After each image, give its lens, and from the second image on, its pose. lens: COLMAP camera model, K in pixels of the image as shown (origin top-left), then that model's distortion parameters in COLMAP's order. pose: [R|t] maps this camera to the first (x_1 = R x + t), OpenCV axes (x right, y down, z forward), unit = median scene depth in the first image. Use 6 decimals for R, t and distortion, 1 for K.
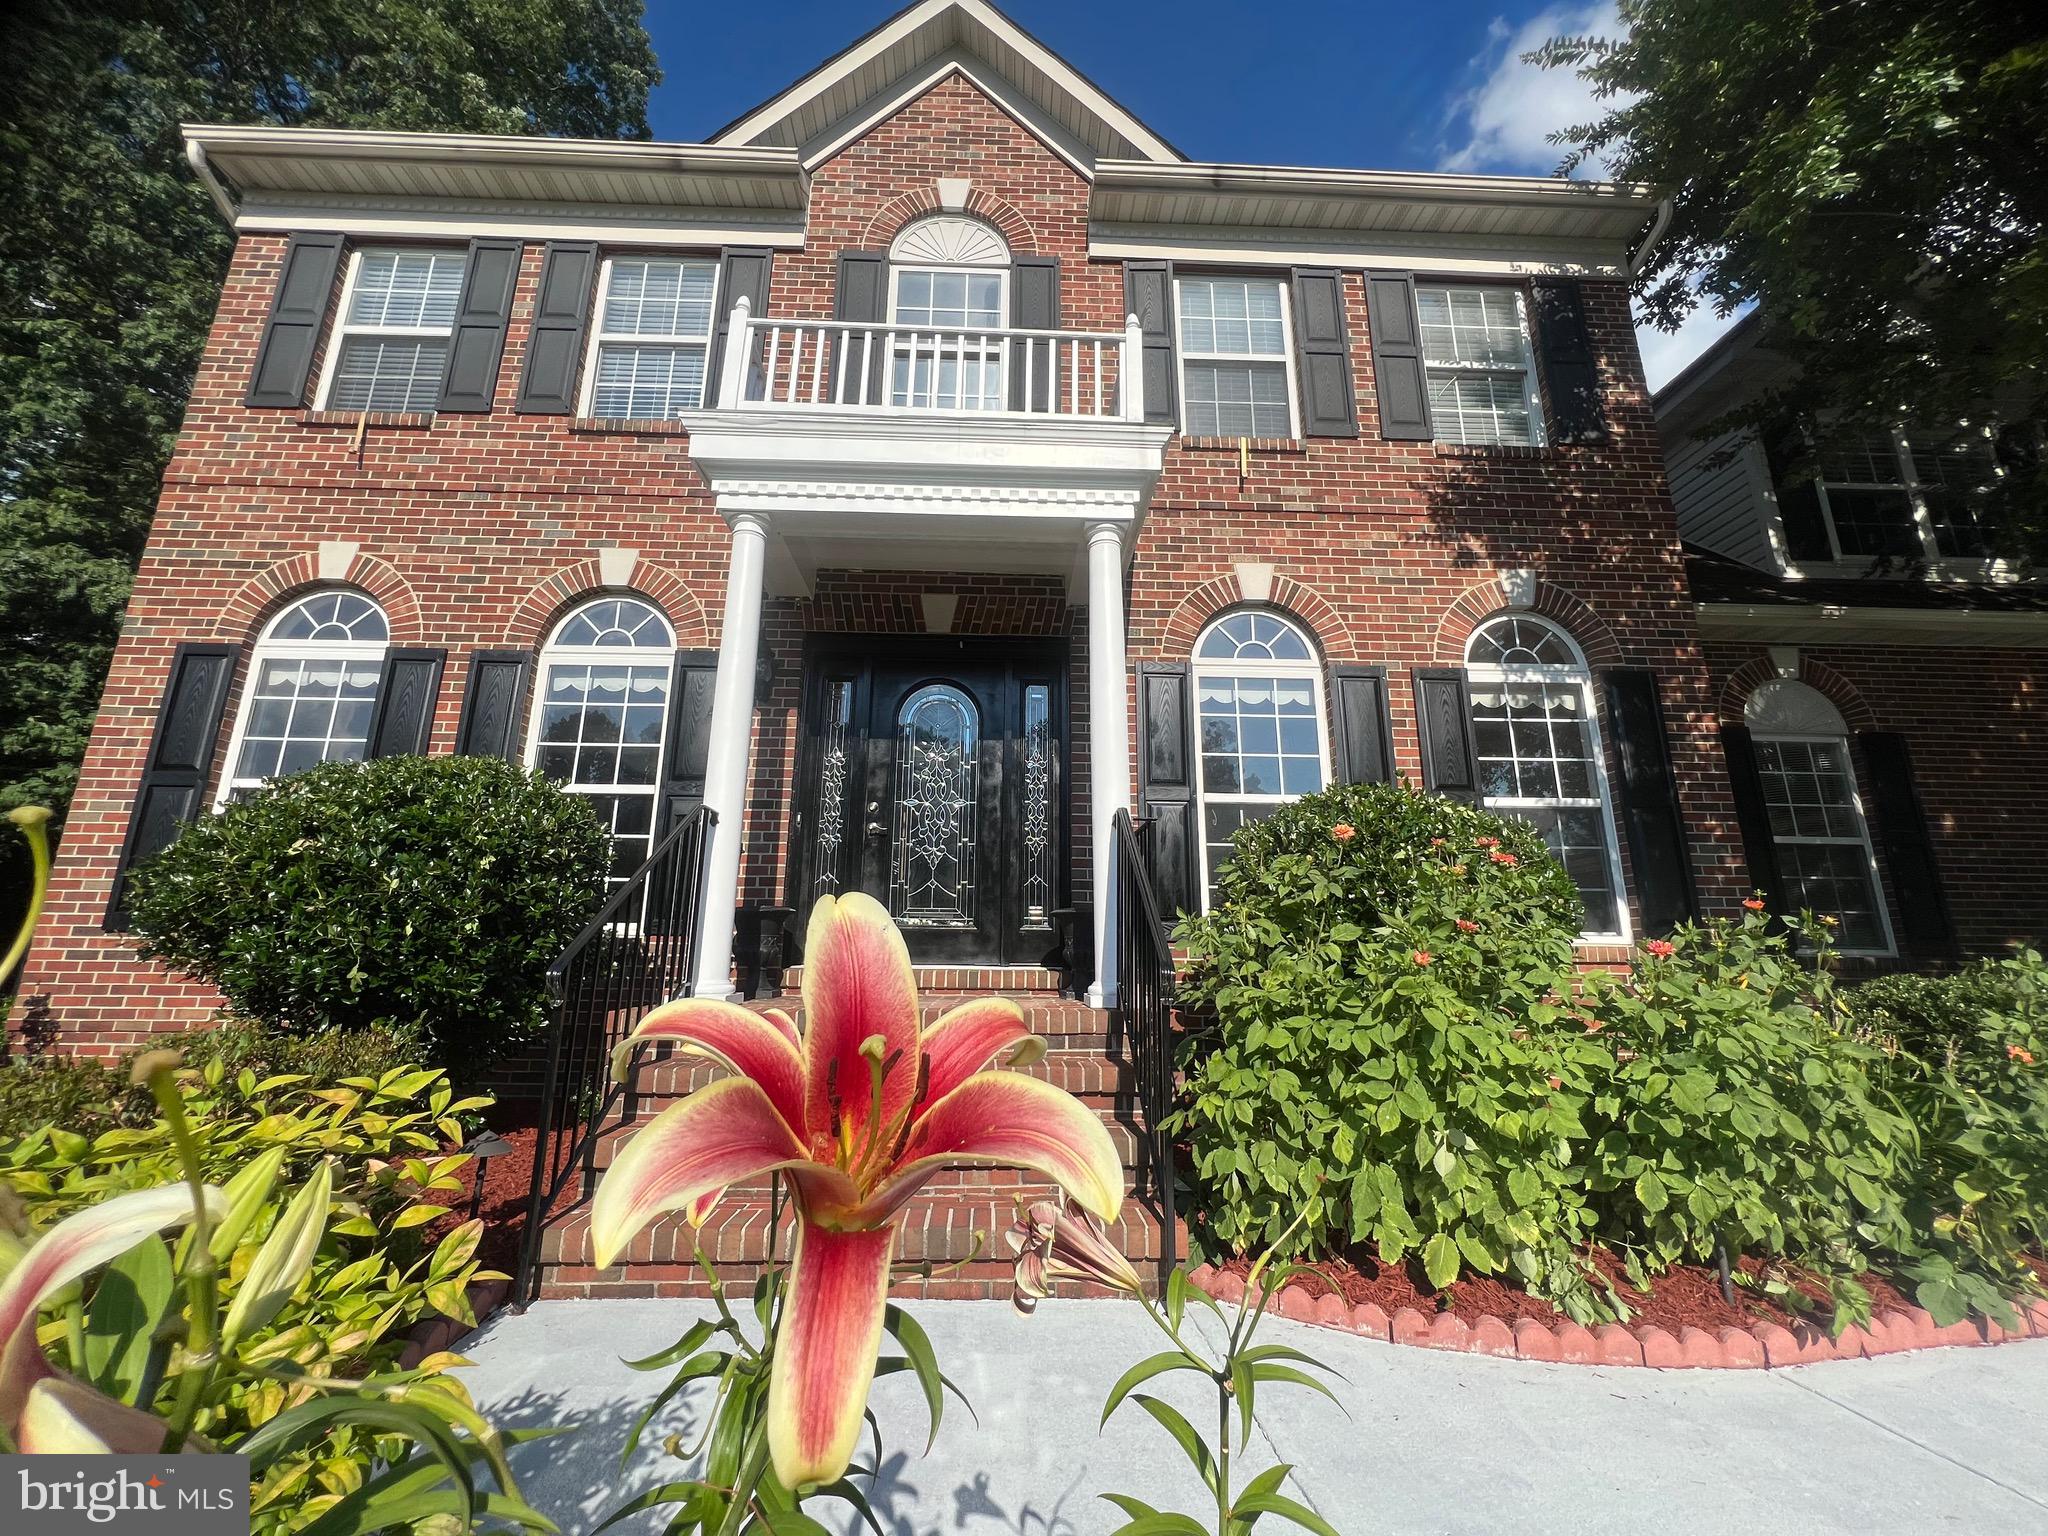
lens RADIAL K [[826.0, 0, 1025.2], [0, 826.0, 759.2], [0, 0, 1]] dist [0.003694, -0.000054]
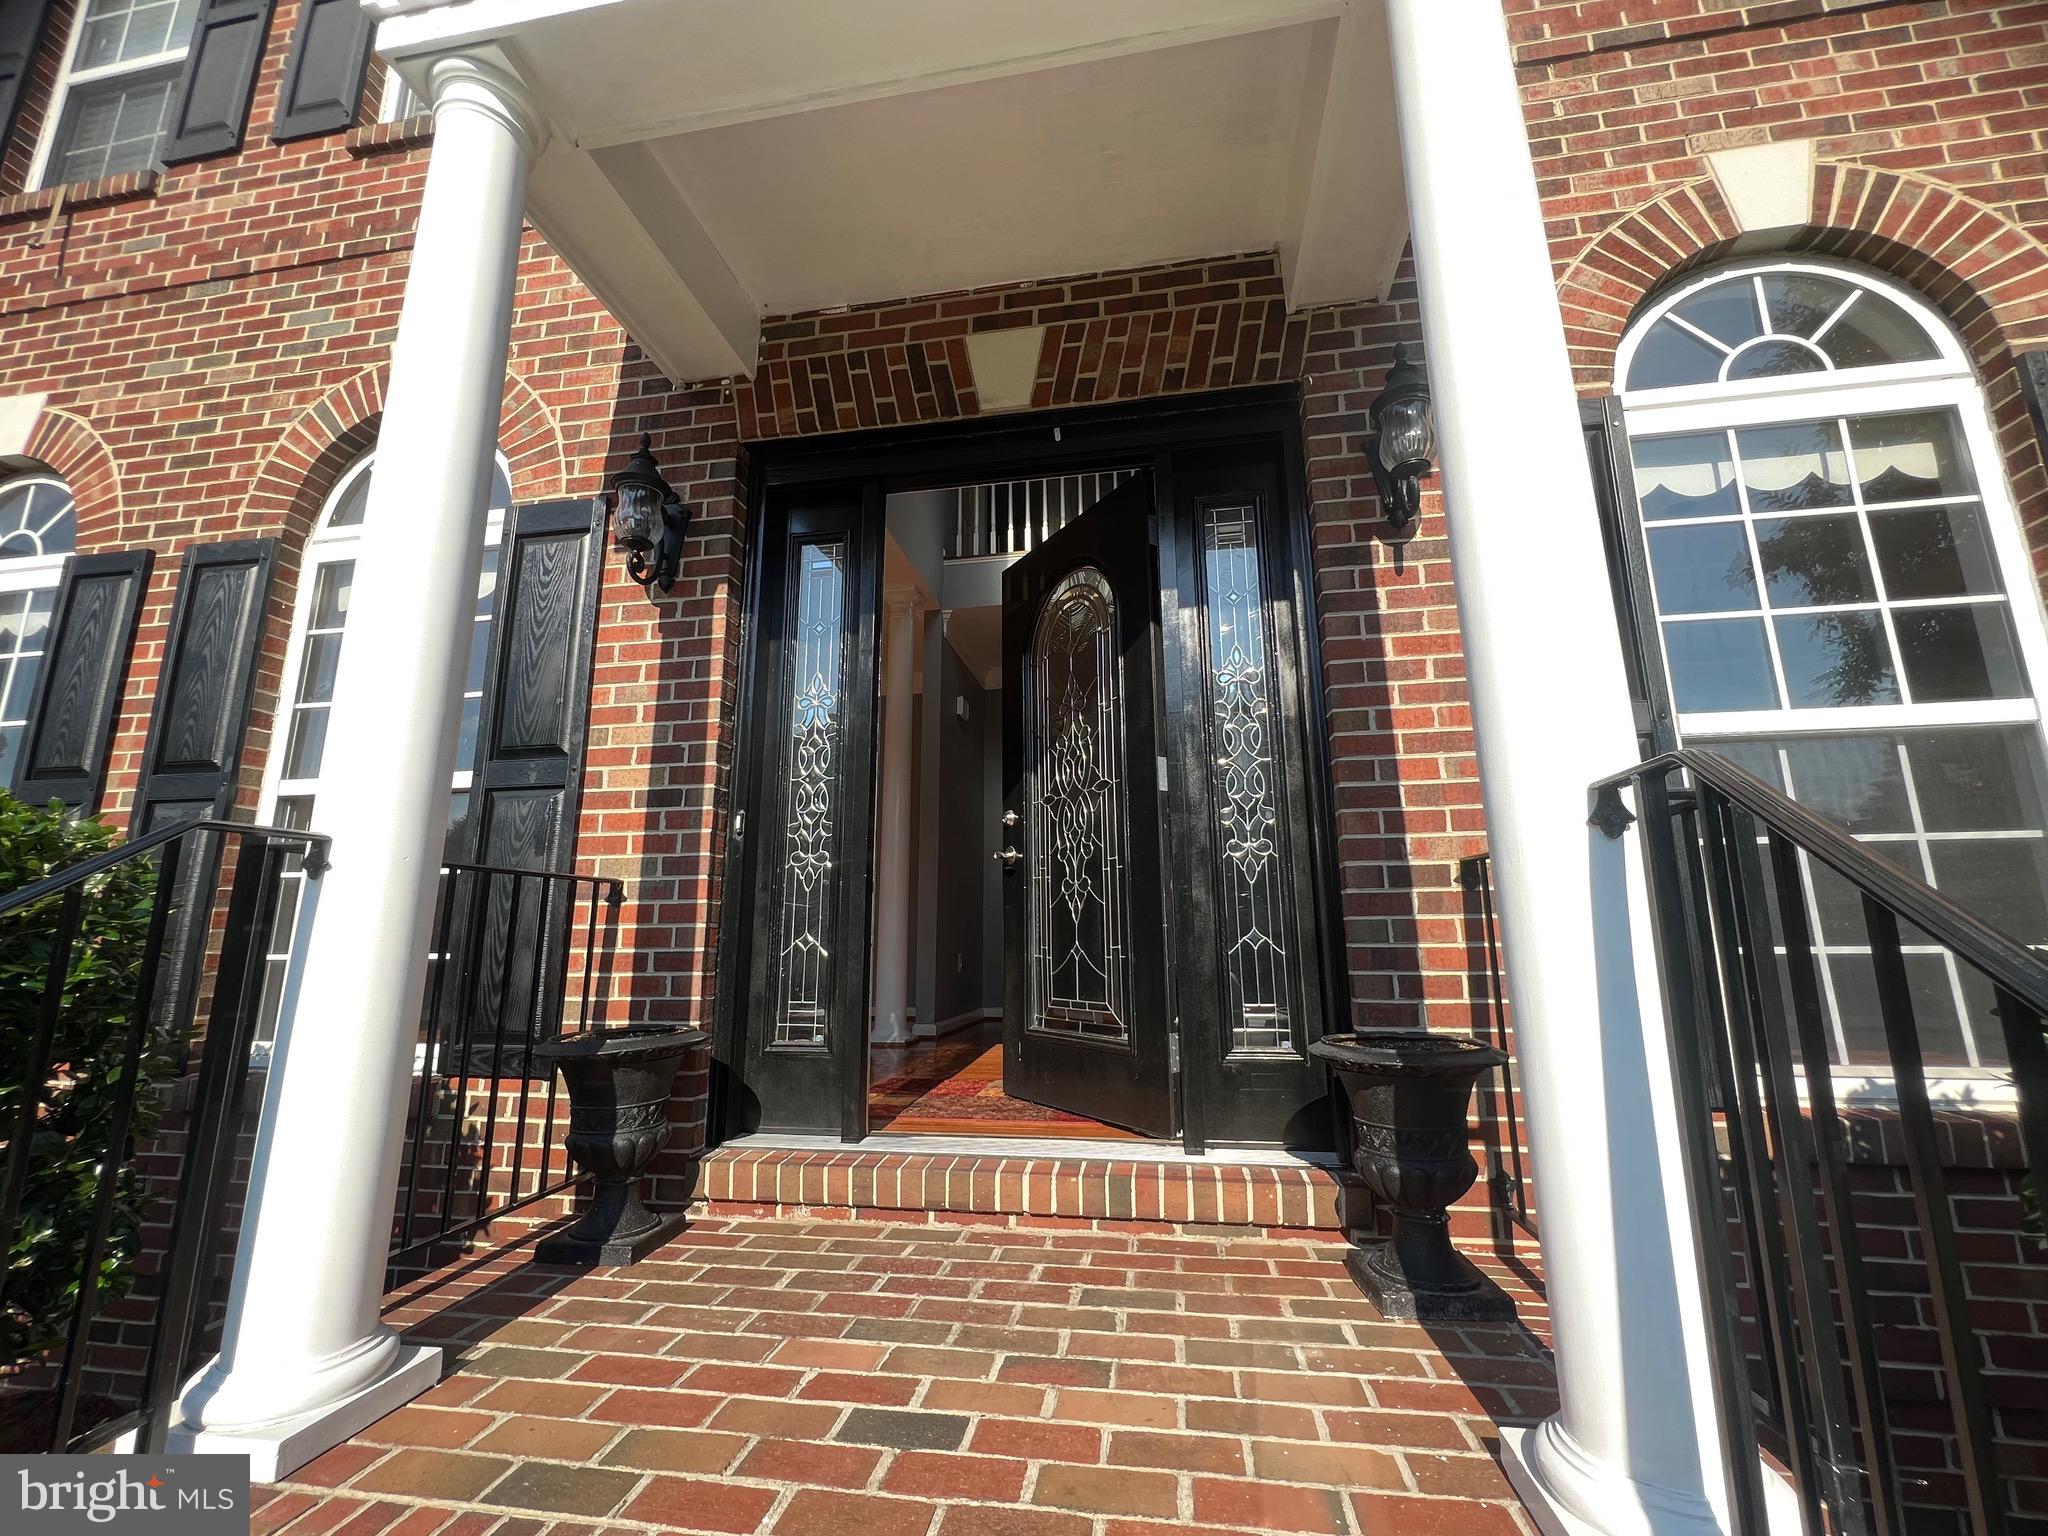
lens RADIAL K [[826.0, 0, 1022.1], [0, 826.0, 767.4], [0, 0, 1]] dist [0.003694, -0.000054]
pose [[0.978804, -0.056497, -0.196851, -0.015698], [0.065885, 0.996965, 0.041467, 0.028446], [0.193911, -0.053558, 0.979556, 0.528958]]
